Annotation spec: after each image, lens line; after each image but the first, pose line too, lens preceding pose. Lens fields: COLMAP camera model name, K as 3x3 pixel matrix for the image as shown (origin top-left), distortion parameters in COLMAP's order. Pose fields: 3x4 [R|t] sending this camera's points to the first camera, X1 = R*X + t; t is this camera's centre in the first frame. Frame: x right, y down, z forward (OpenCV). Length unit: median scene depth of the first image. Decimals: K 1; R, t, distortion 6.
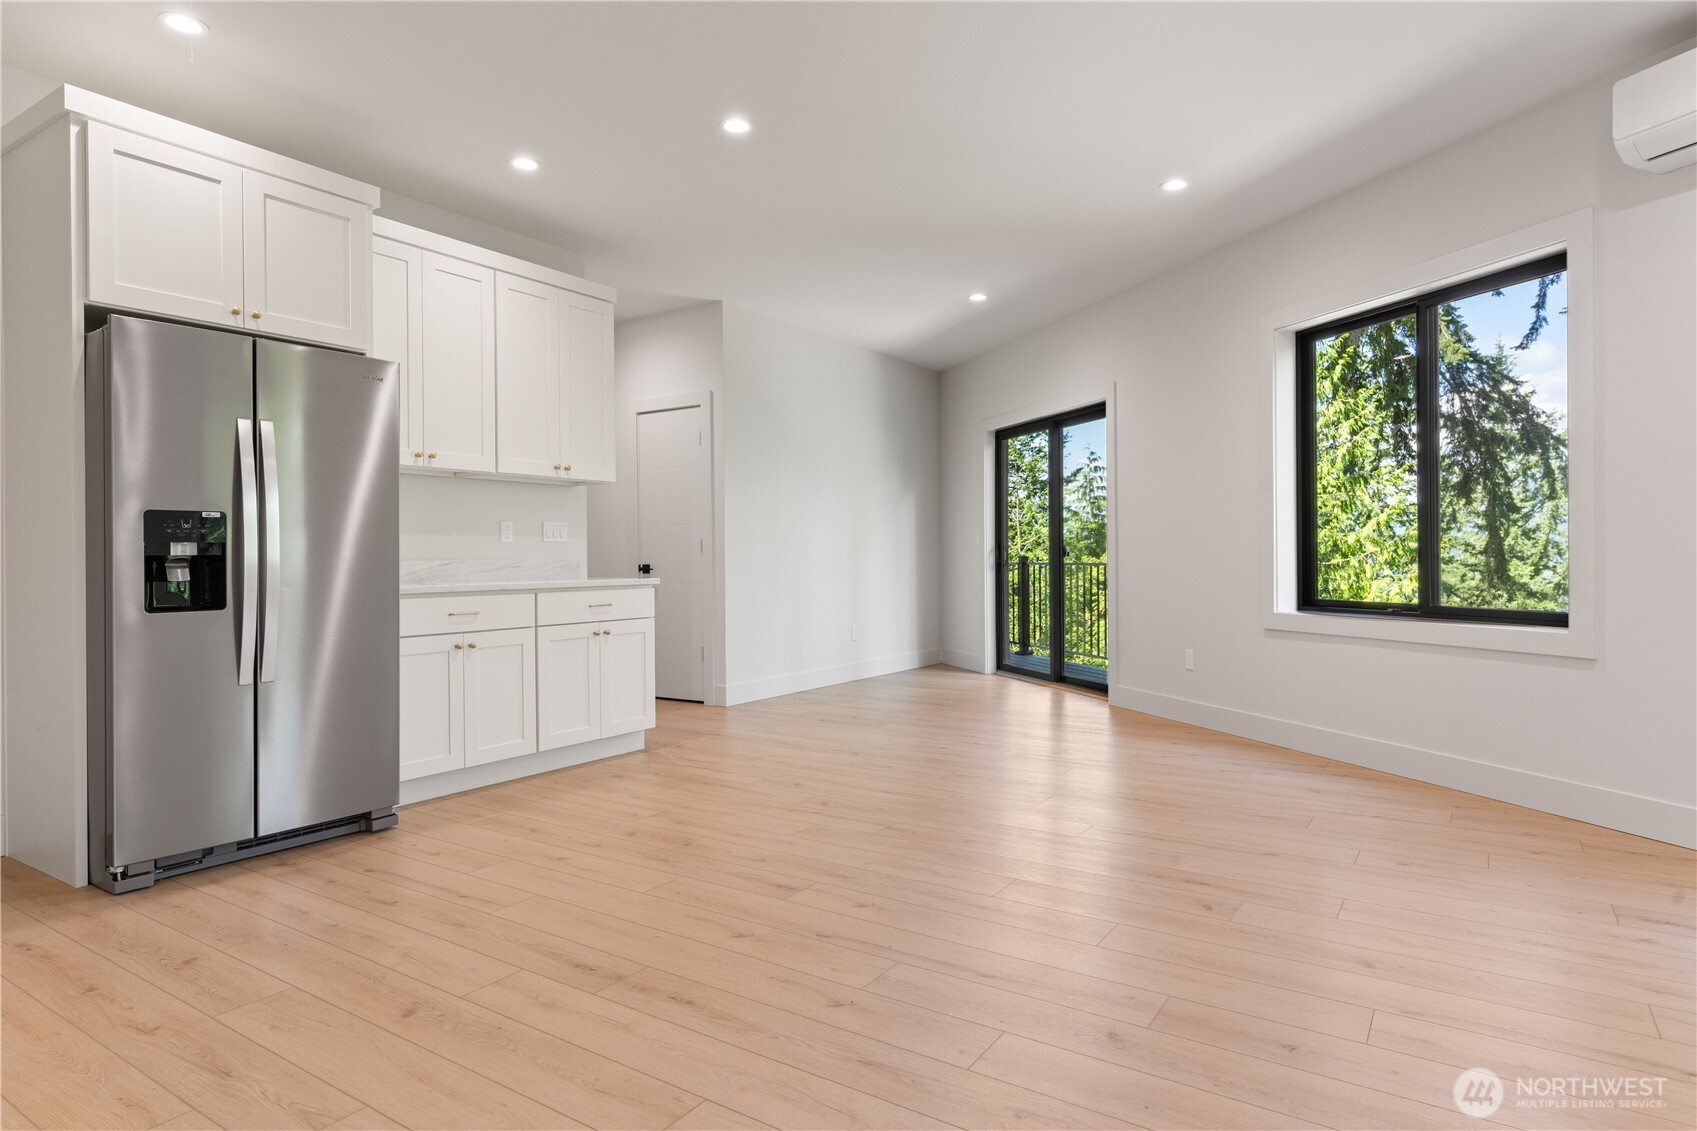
lens RADIAL K [[959.7, 0, 848.5], [0, 959.7, 565.5], [0, 0, 1]] dist [-0.000596, 0.000523]
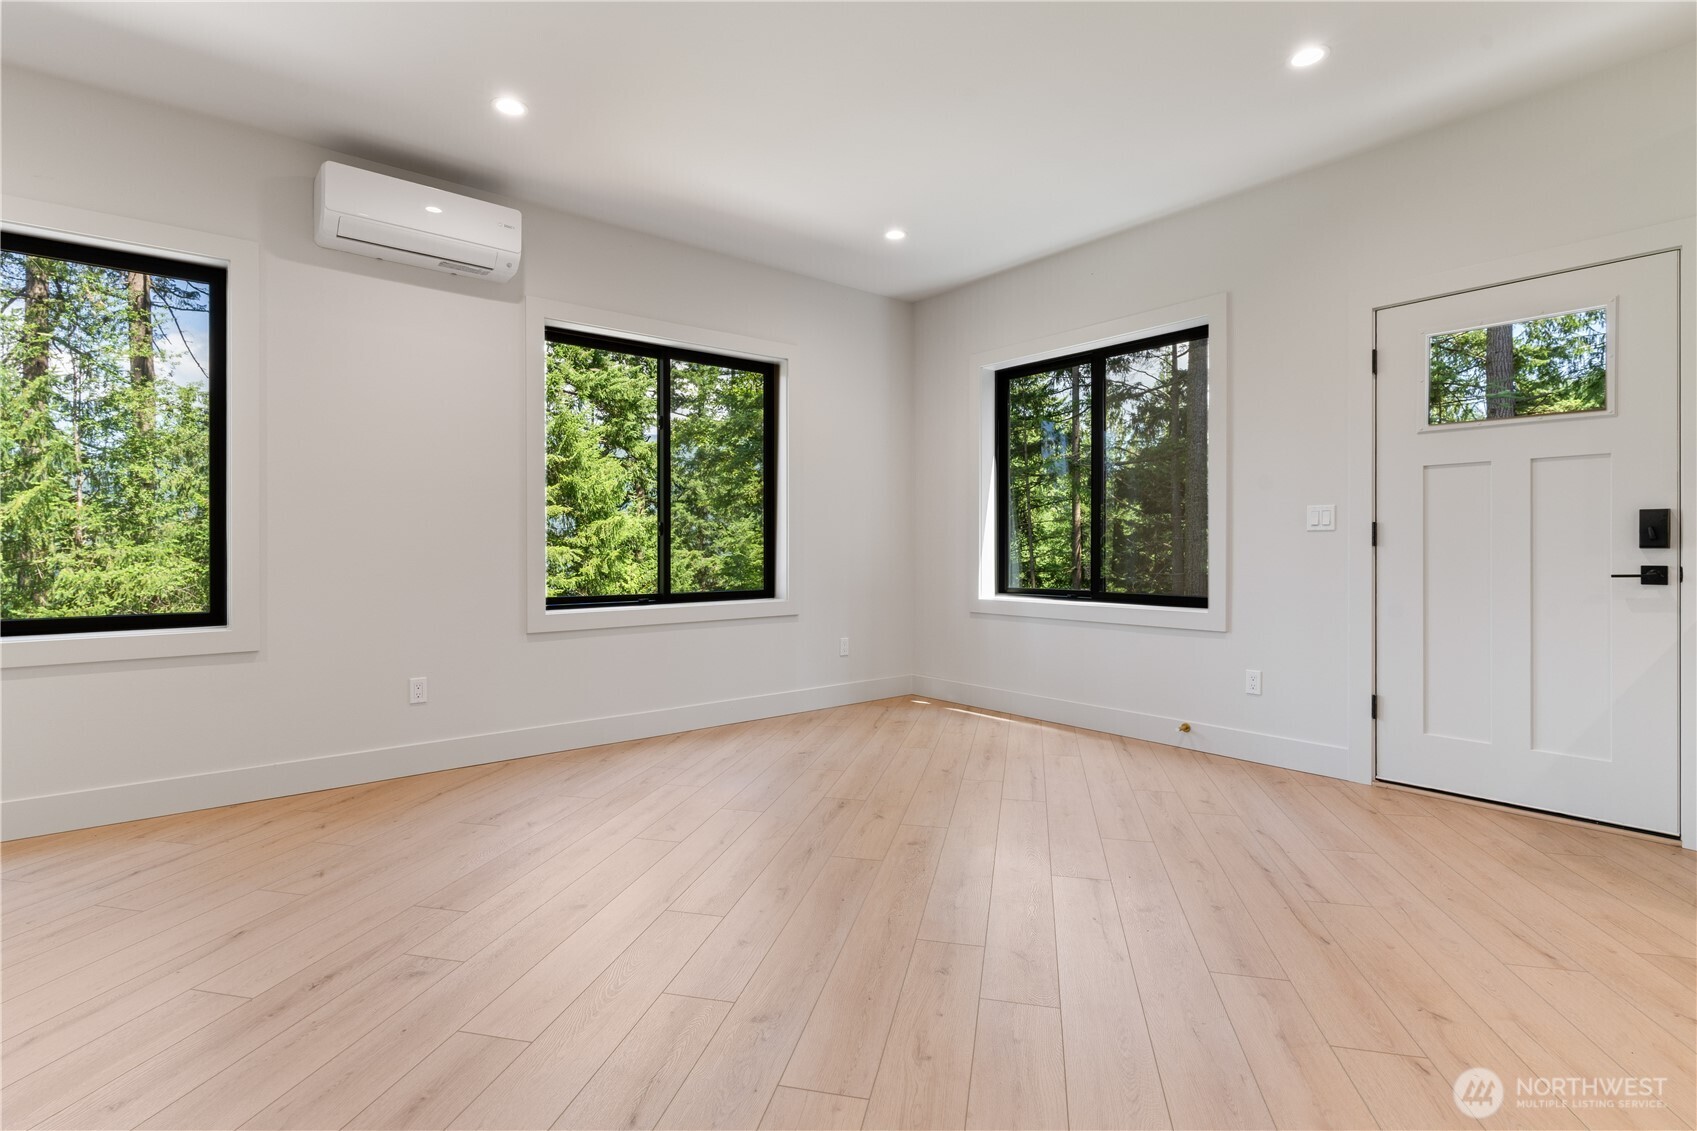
lens RADIAL K [[800.3, 0, 841.6], [0, 800.3, 553.1], [0, 0, 1]] dist [0.003031, 0.000660]
pose [[-0.337075, 0.001157, 0.941477, -0.176230], [0.016109, 0.999860, 0.004539, -0.004579], [-0.941340, 0.016697, -0.337046, 0.372565]]
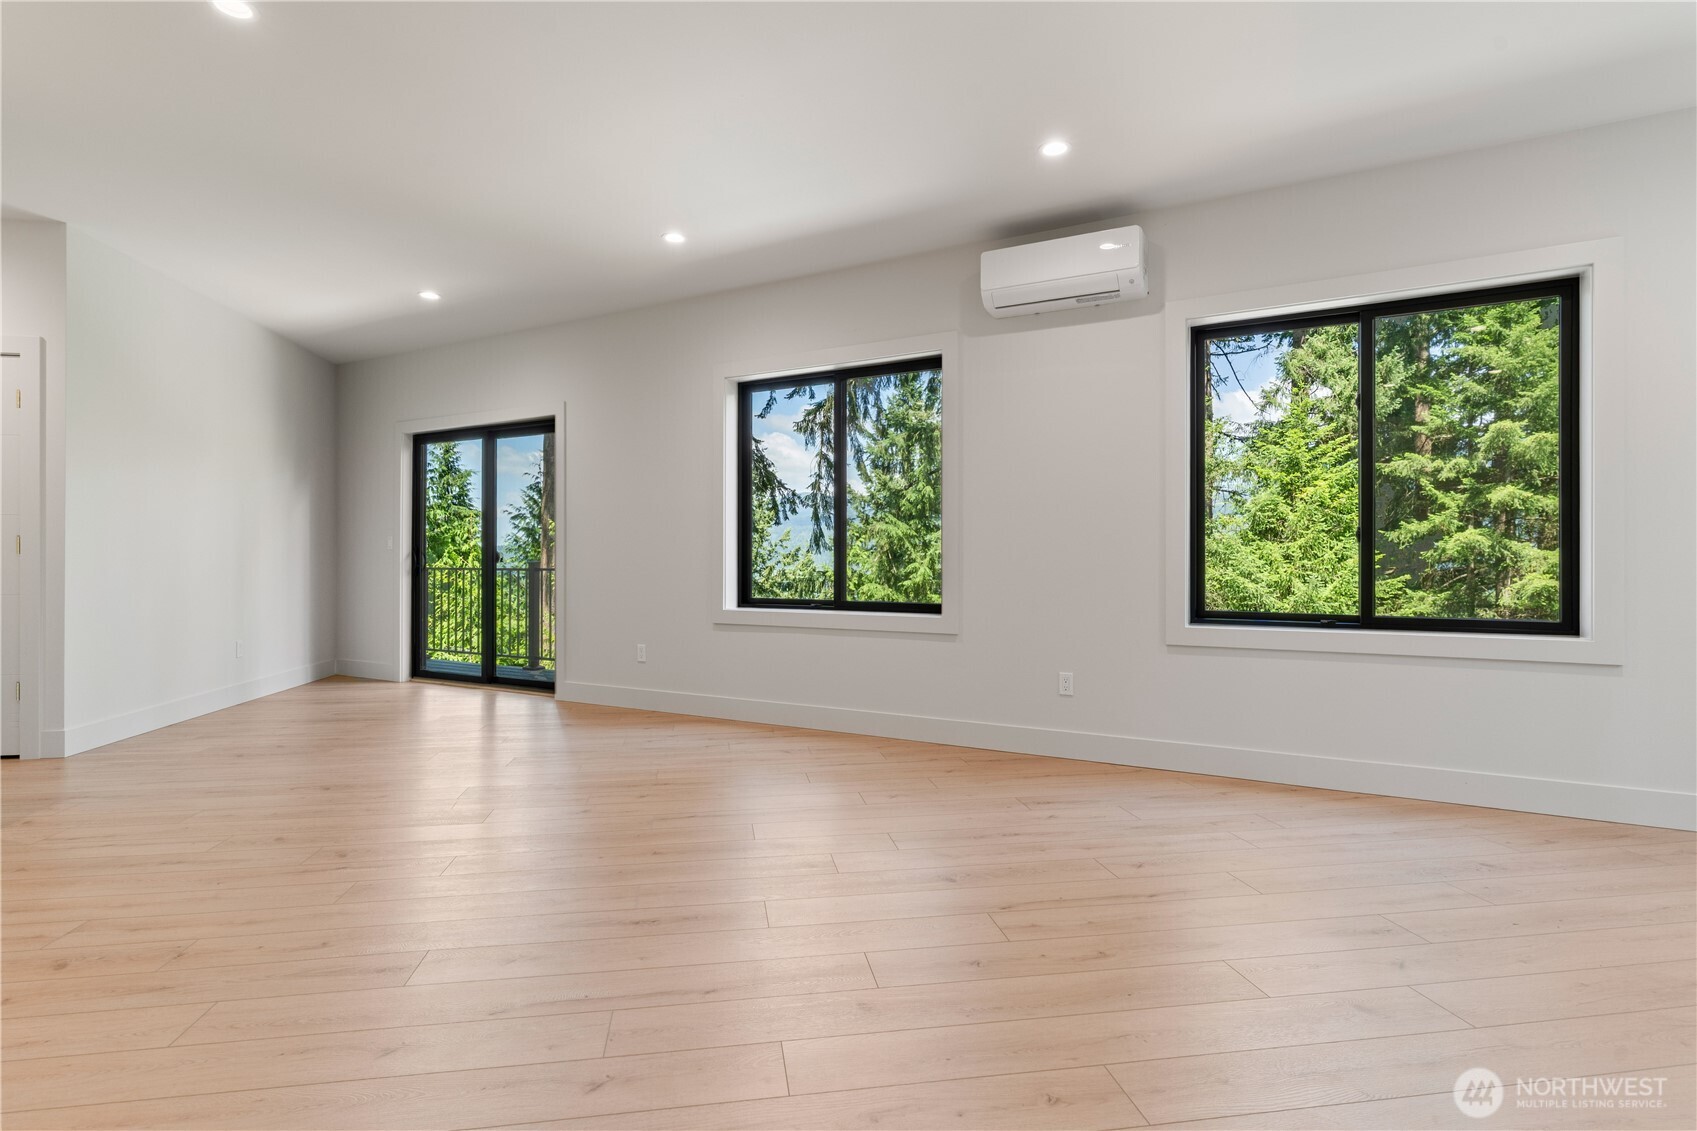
lens RADIAL K [[817.7, 0, 848.5], [0, 817.7, 565.5], [0, 0, 1]] dist [-0.000261, 0.000037]
pose [[0.732264, 0.003242, 0.681014, -0.114411], [0.000489, 0.999986, -0.005287, -0.001182], [-0.681021, 0.004204, 0.732252, 0.102639]]
